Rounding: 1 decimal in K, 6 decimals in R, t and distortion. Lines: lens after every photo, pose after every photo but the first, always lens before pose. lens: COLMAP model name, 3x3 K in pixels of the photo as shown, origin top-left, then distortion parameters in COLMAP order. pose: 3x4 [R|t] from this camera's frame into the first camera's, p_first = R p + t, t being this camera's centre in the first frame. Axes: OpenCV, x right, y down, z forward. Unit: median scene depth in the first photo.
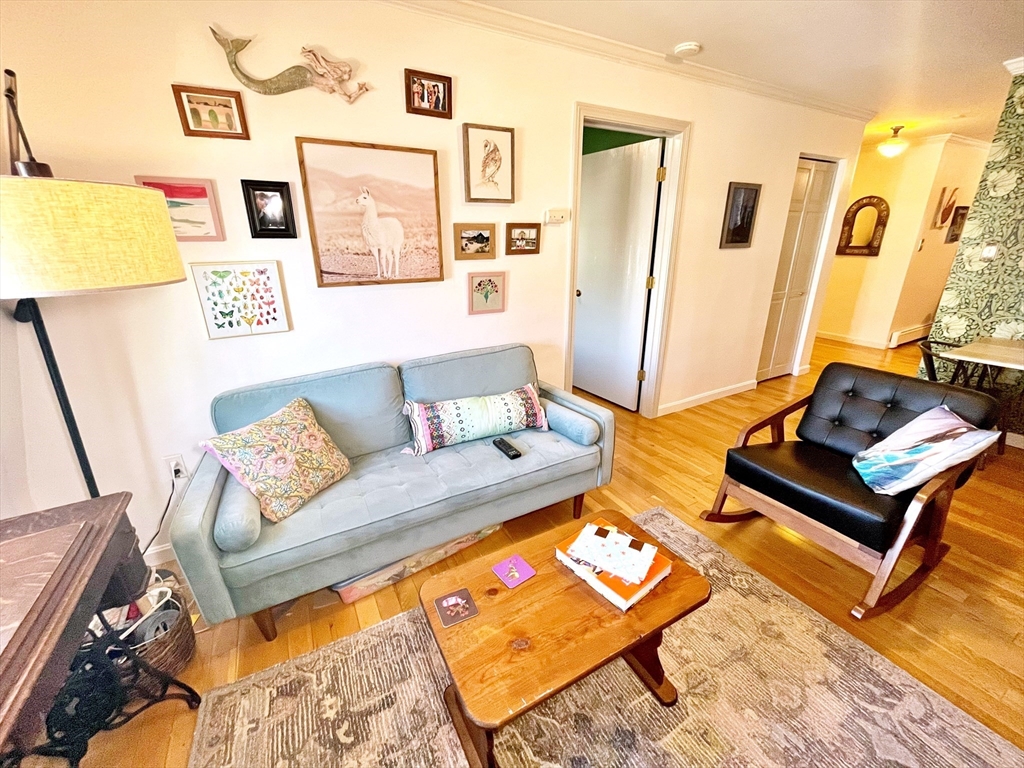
lens RADIAL K [[415.3, 0, 513.6], [0, 415.3, 382.6], [0, 0, 1]] dist [-0.002760, -0.000506]
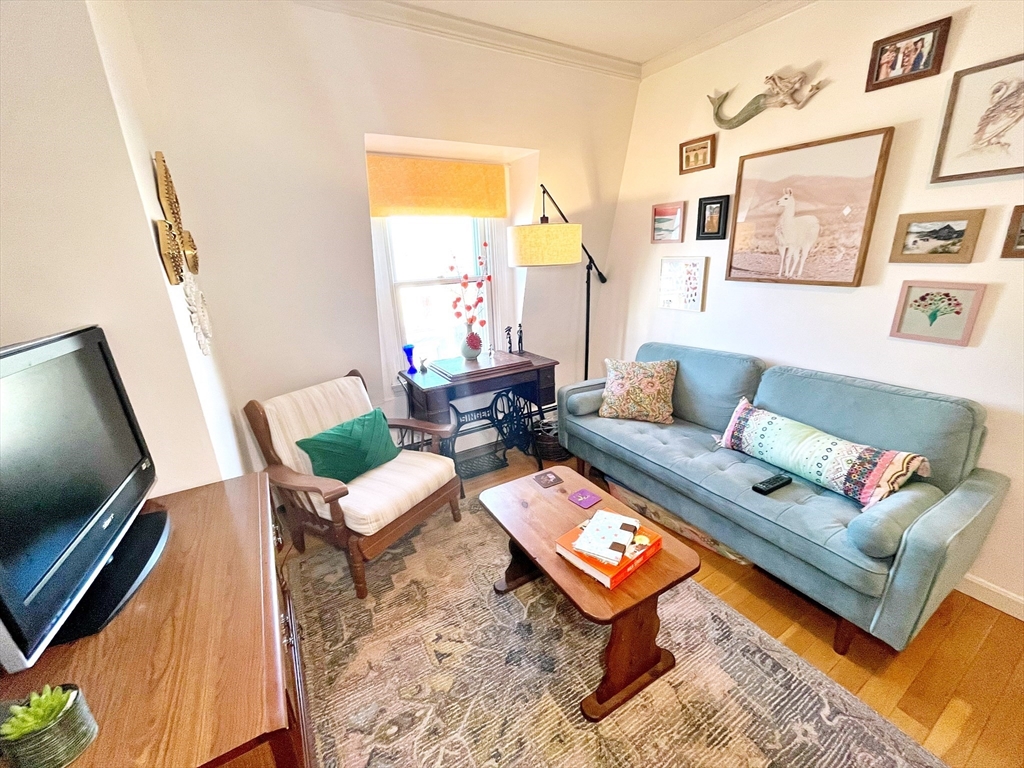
lens RADIAL K [[415.3, 0, 513.6], [0, 415.3, 382.6], [0, 0, 1]] dist [-0.002760, -0.000506]
pose [[0.033828, 0.312244, -0.949400, 0.727105], [-0.296421, 0.910335, 0.288834, -0.122633], [0.954458, 0.271651, 0.123350, 0.342310]]
